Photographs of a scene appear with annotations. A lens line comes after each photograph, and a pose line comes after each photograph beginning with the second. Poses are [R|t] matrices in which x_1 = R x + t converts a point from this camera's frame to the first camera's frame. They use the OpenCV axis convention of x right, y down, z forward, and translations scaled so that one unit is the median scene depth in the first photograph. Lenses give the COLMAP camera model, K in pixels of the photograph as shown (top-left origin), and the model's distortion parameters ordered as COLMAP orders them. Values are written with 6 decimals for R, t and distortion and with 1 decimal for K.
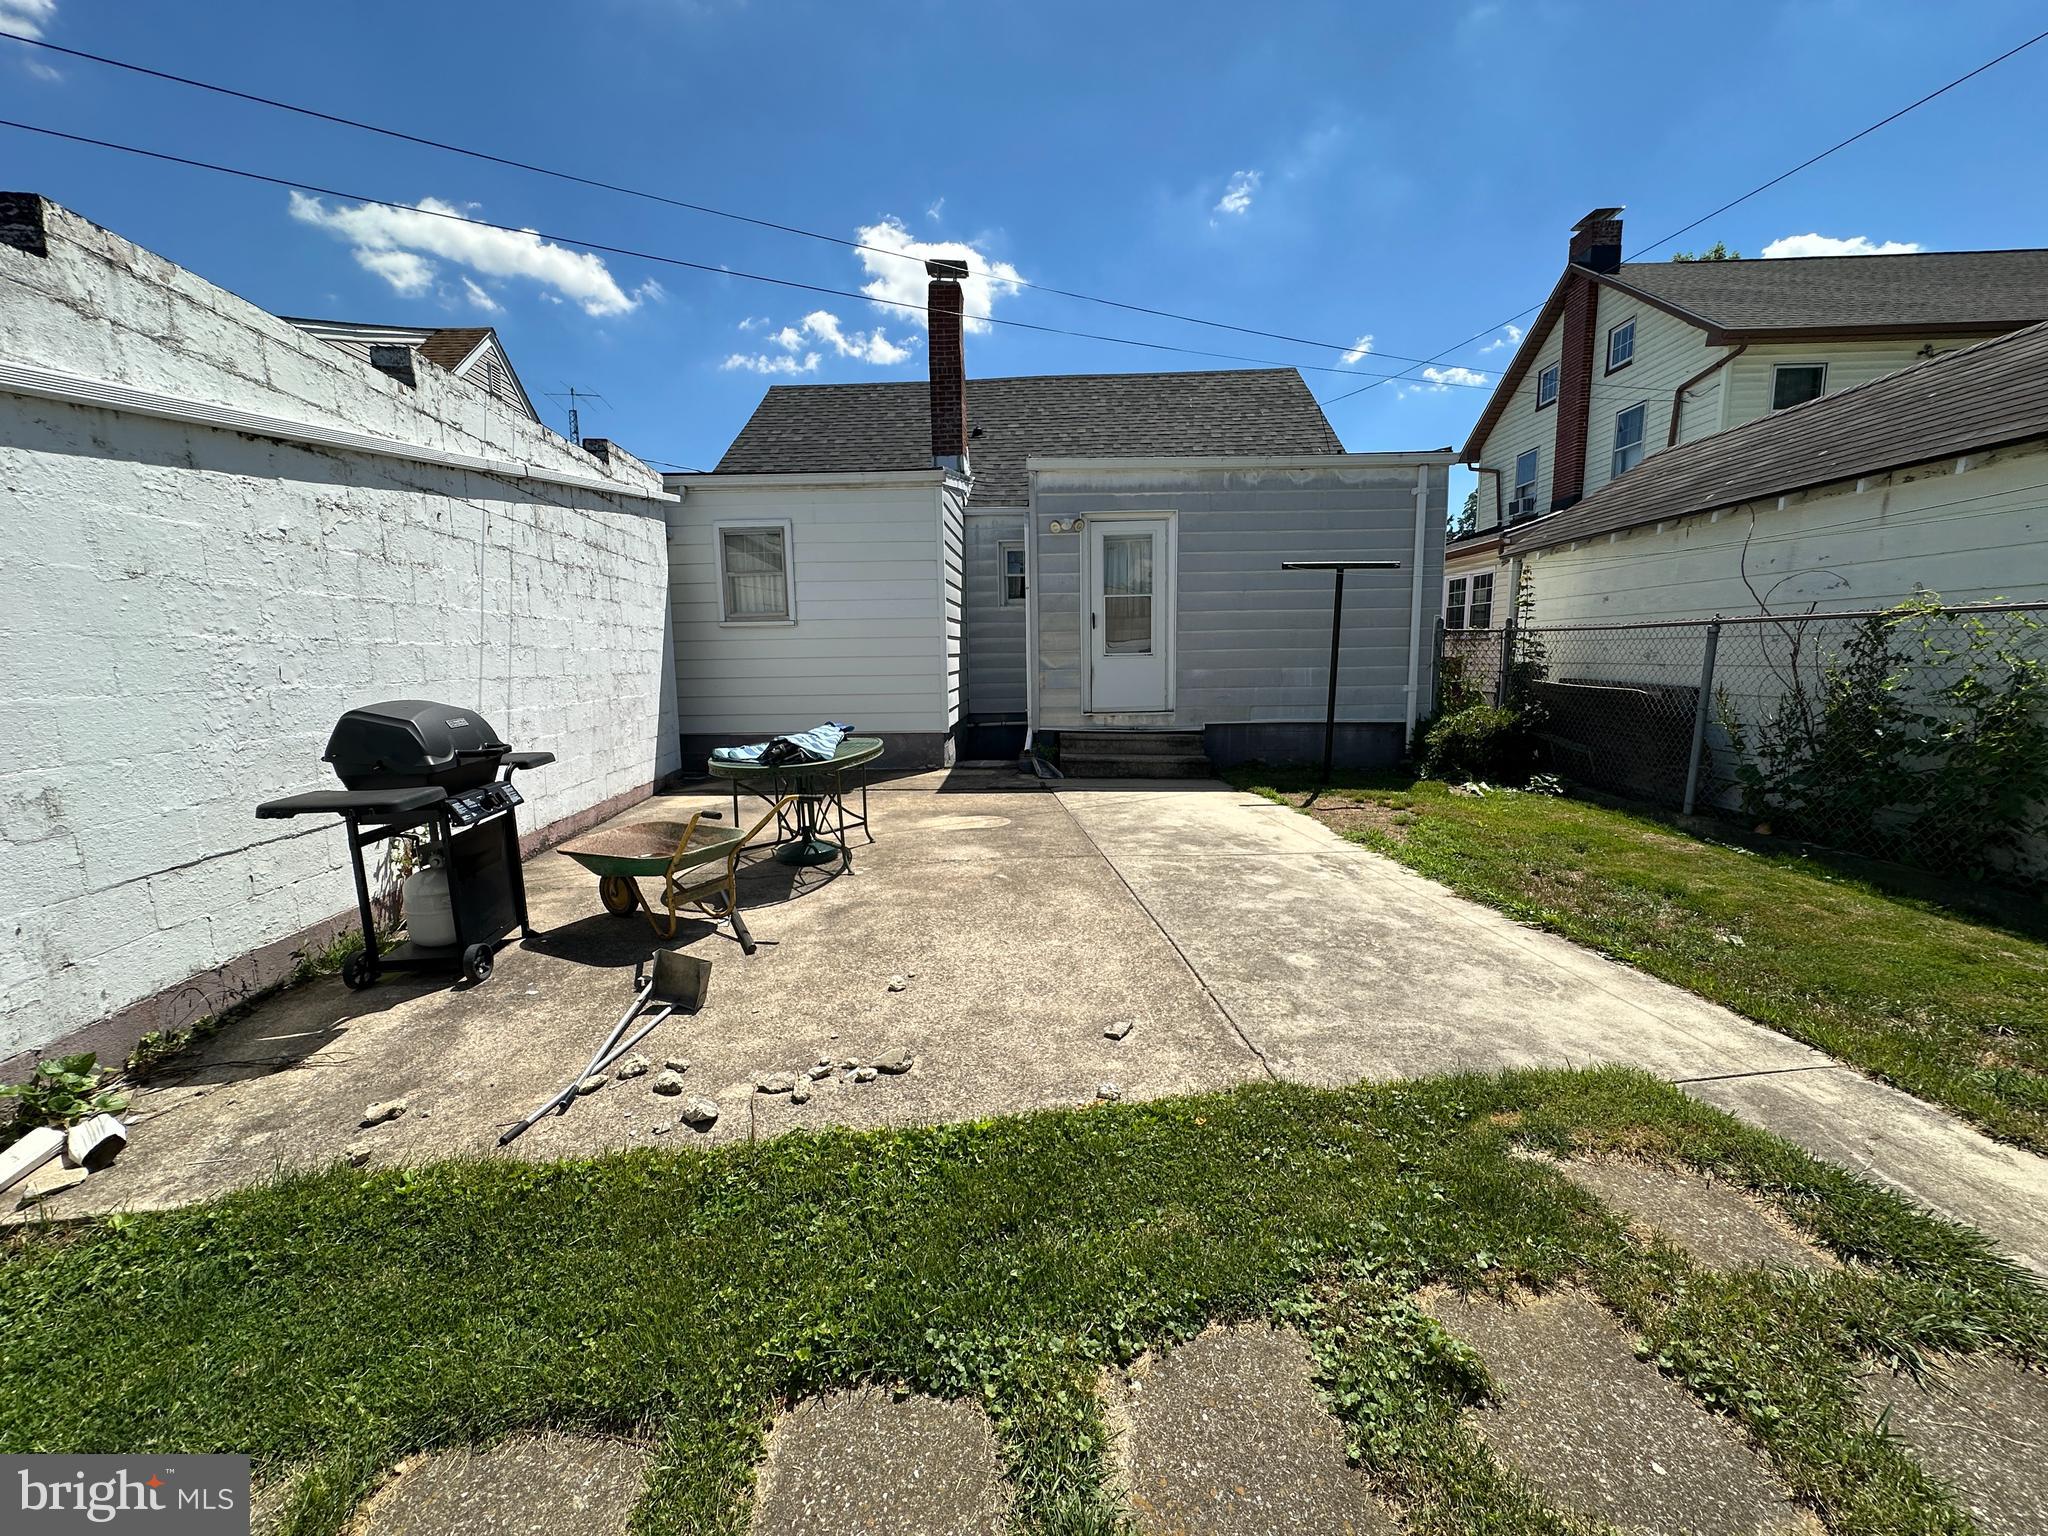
lens RADIAL K [[813.9, 0, 1024.0], [0, 813.9, 768.0], [0, 0, 1]] dist [-0.003009, 0.000431]
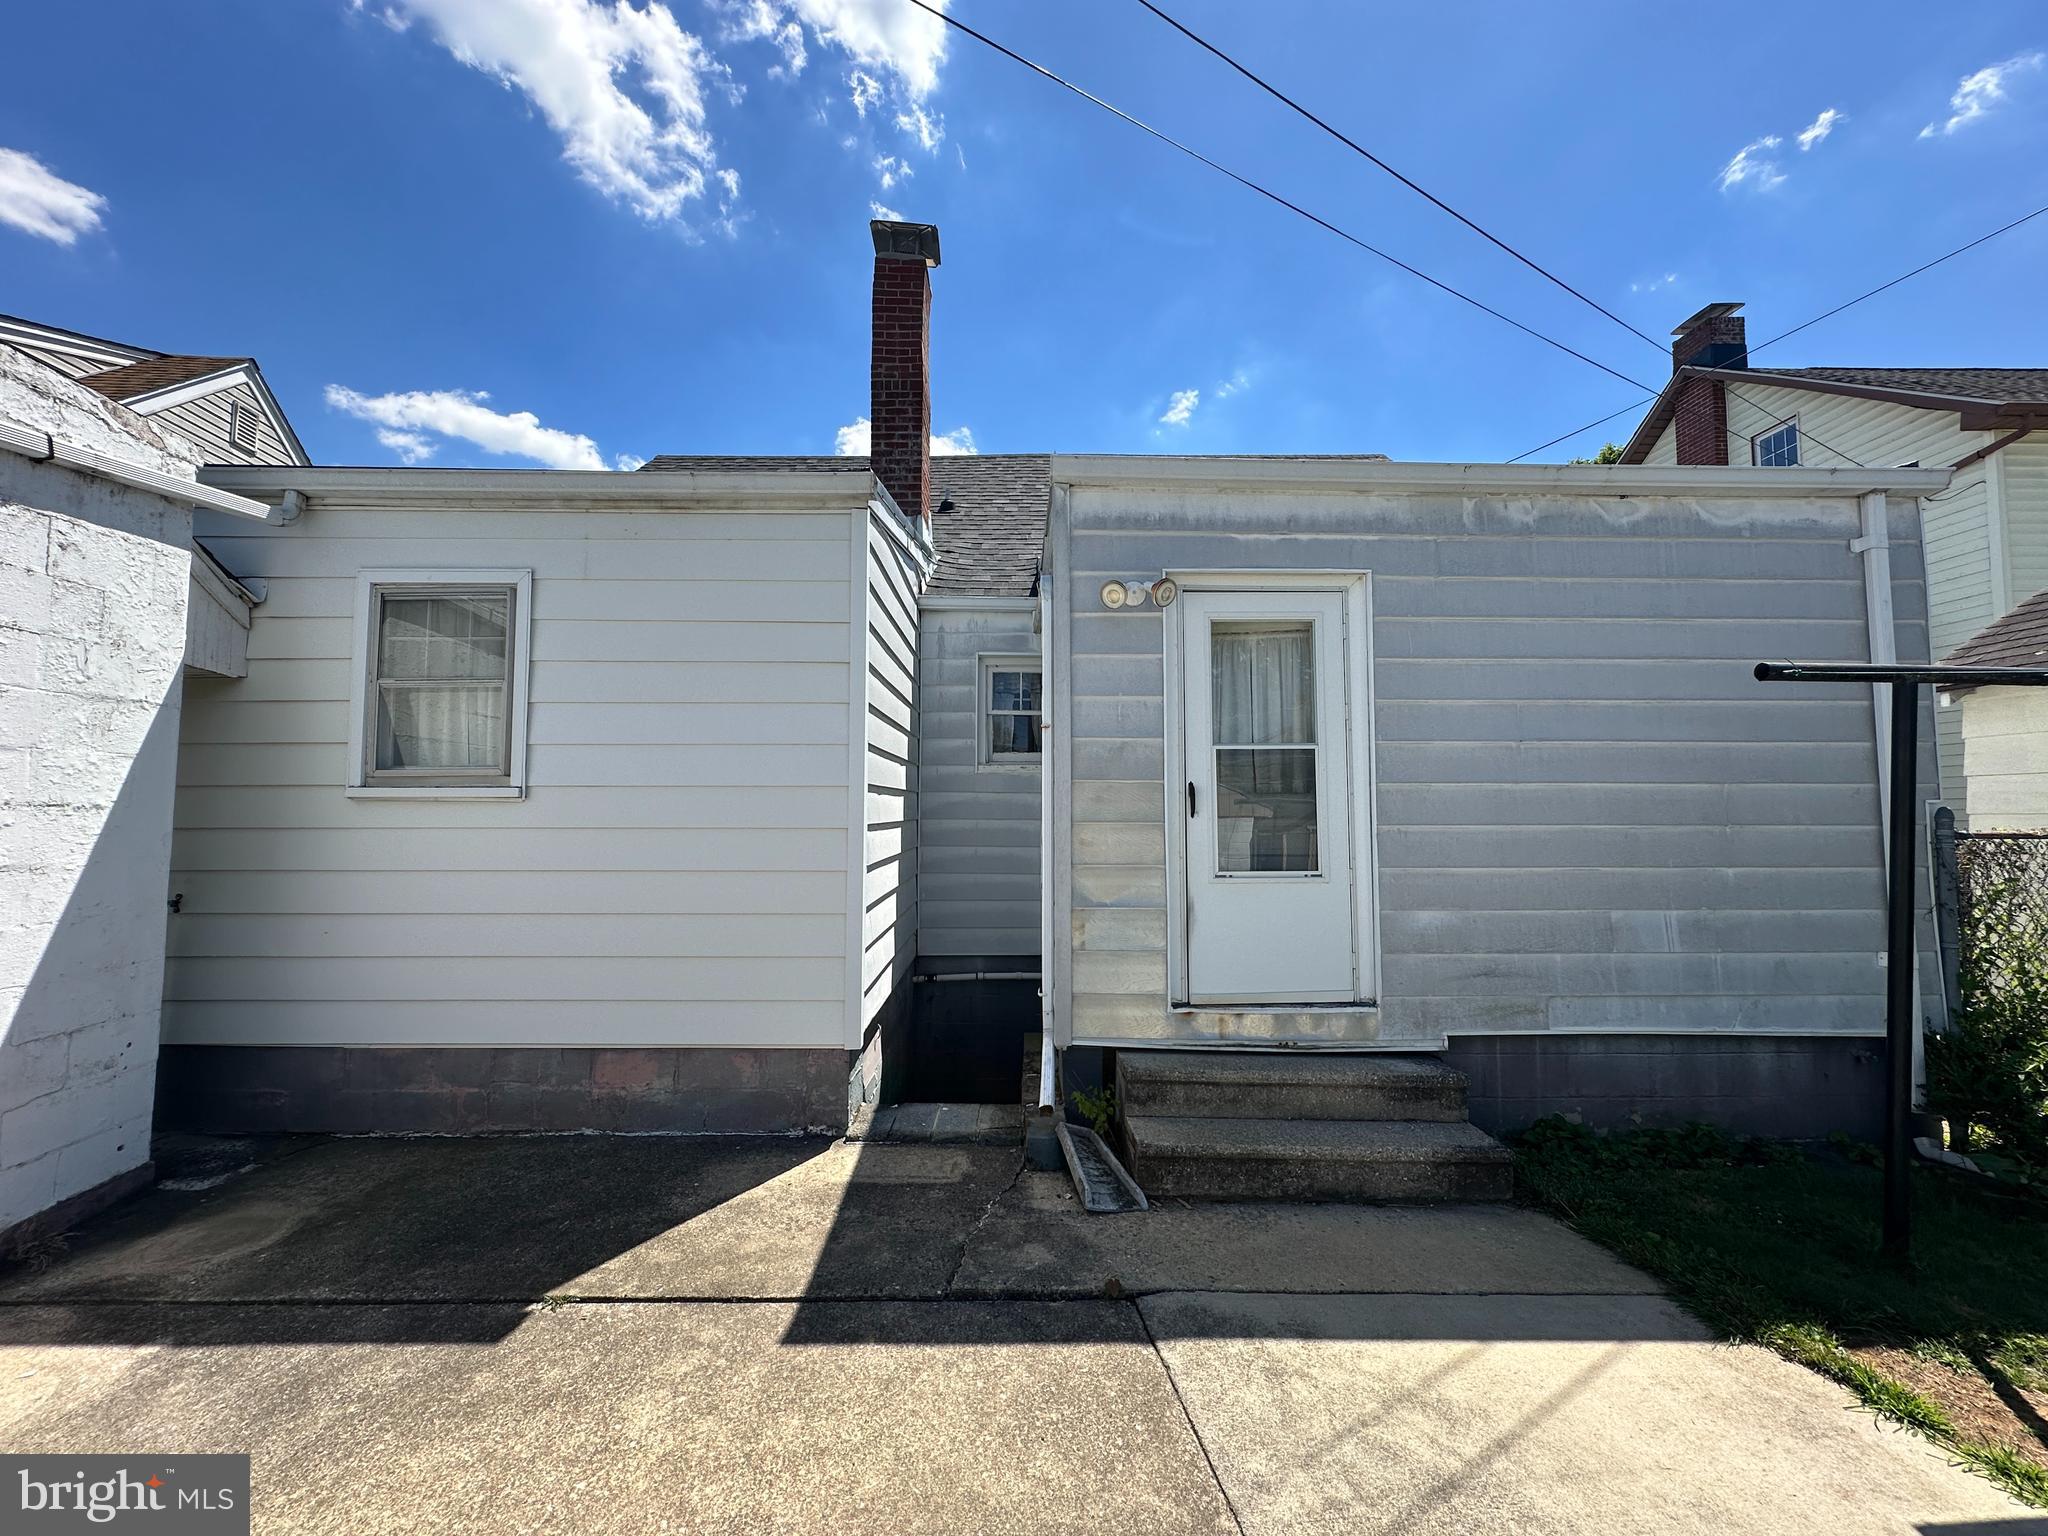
lens RADIAL K [[822.4, 0, 1027.3], [0, 822.4, 764.9], [0, 0, 1]] dist [-0.010391, 0.004897]
pose [[0.998698, 0.018862, 0.047401, -0.029108], [-0.009190, 0.980458, -0.196514, -0.111942], [-0.050181, 0.195822, 0.979355, 0.567056]]
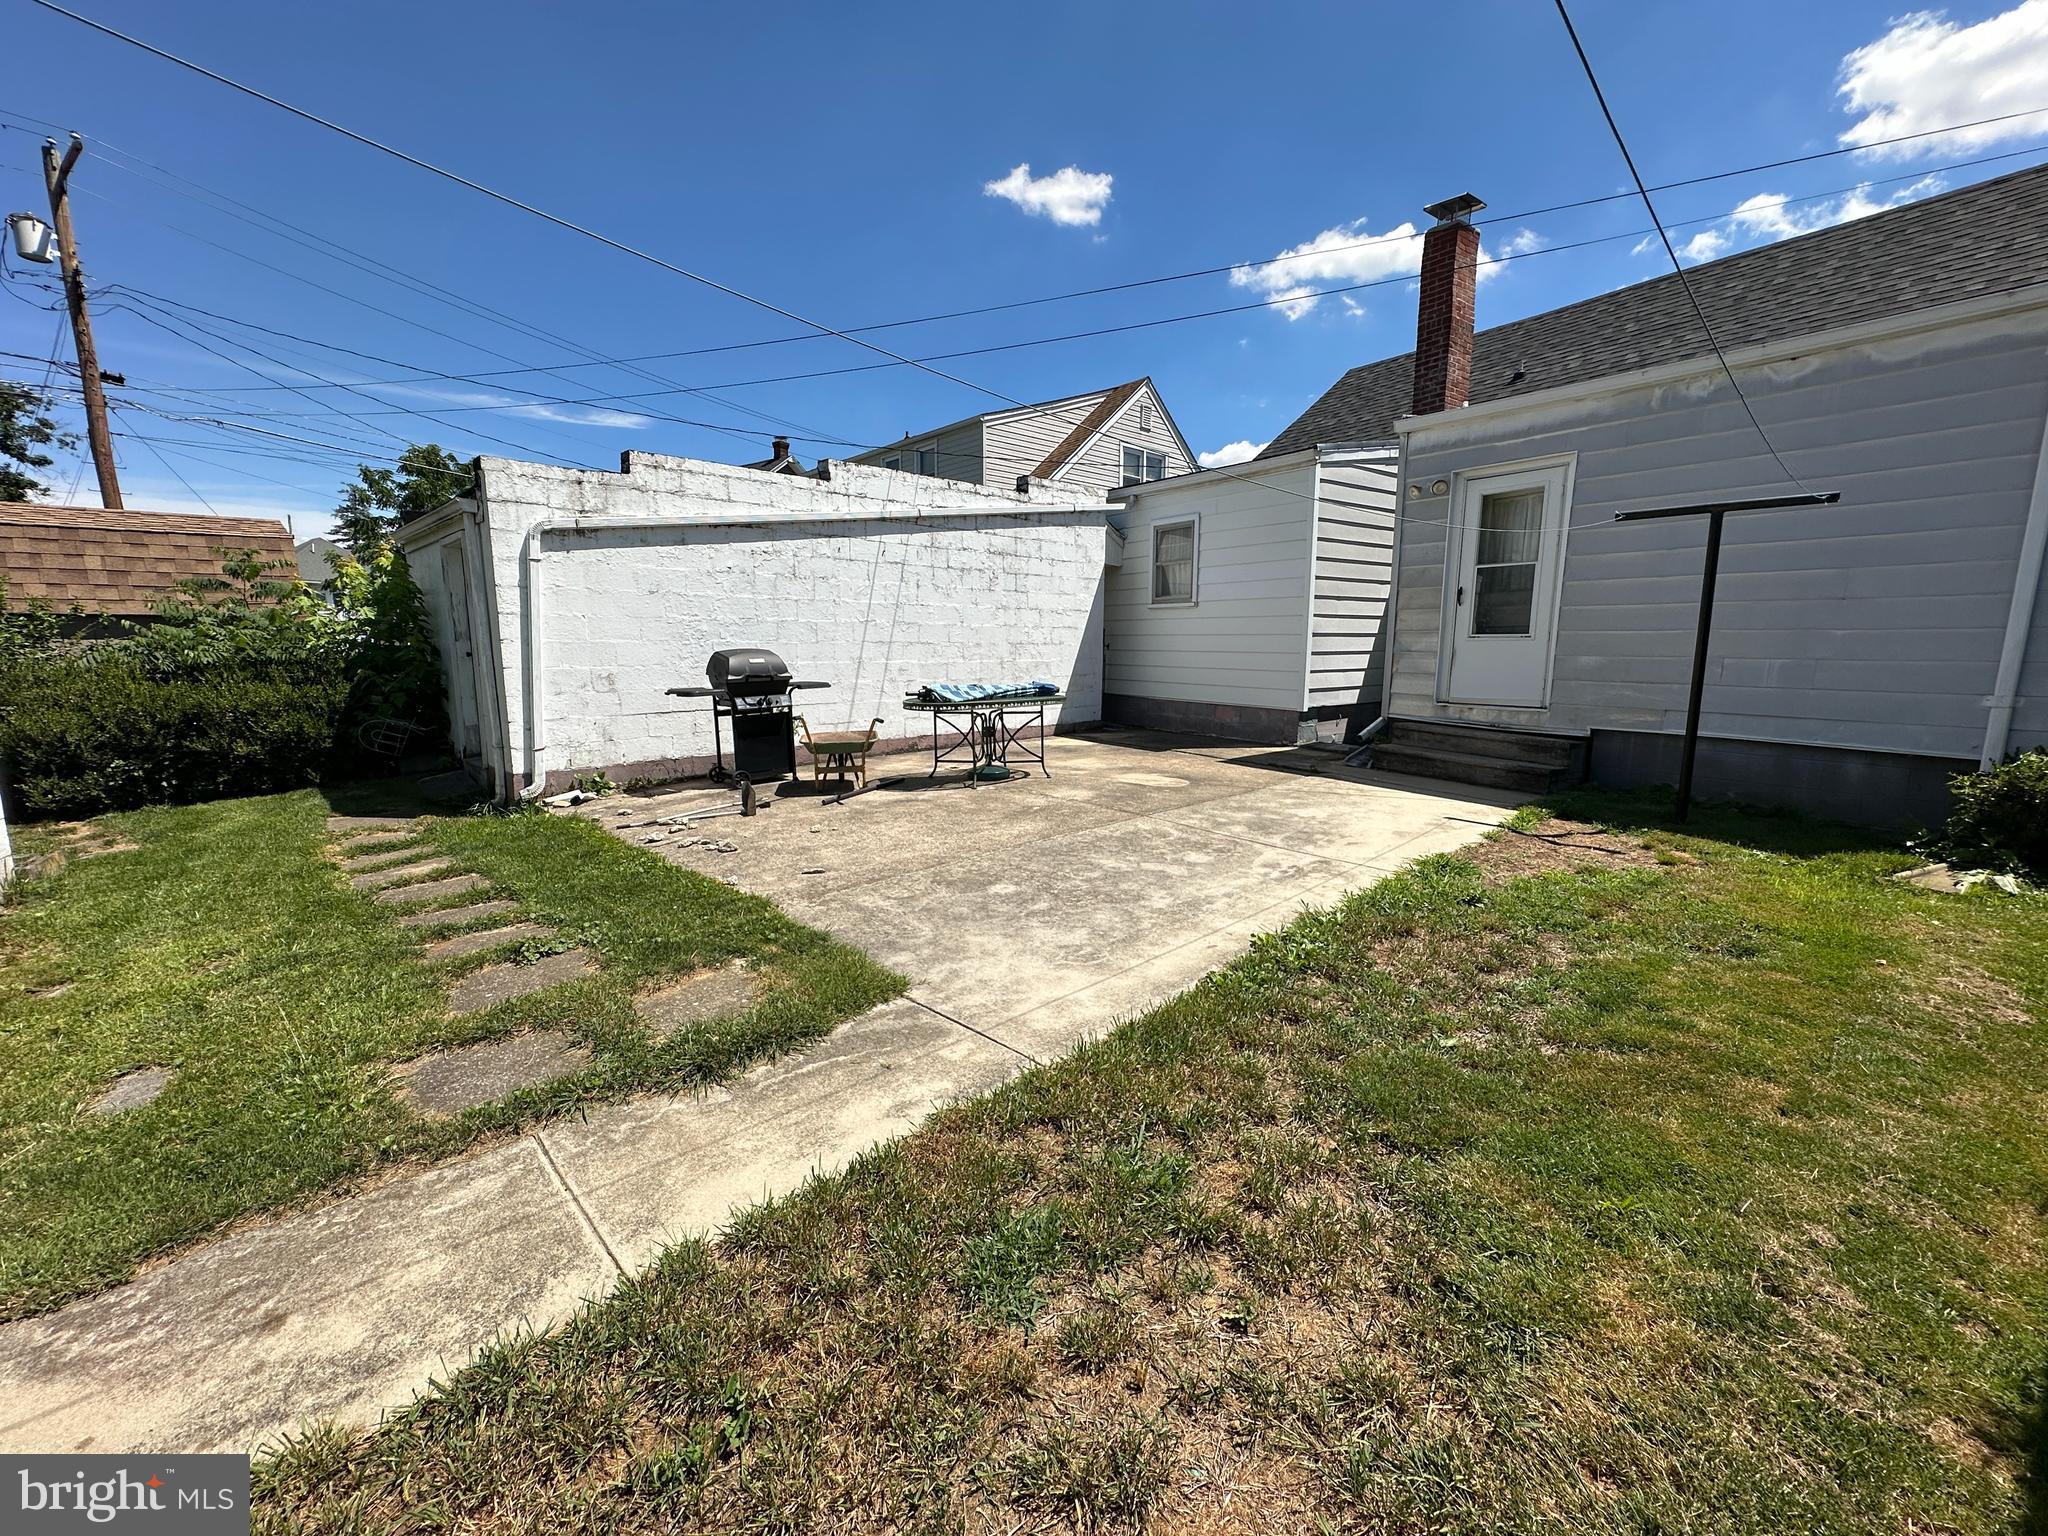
lens RADIAL K [[811.9, 0, 1024.3], [0, 811.9, 767.6], [0, 0, 1]] dist [-0.002265, 0.000520]
pose [[0.613698, 0.140368, -0.776963, 0.509317], [-0.122072, 0.989105, 0.082273, -0.015860], [0.780047, 0.044355, 0.624147, 0.113669]]
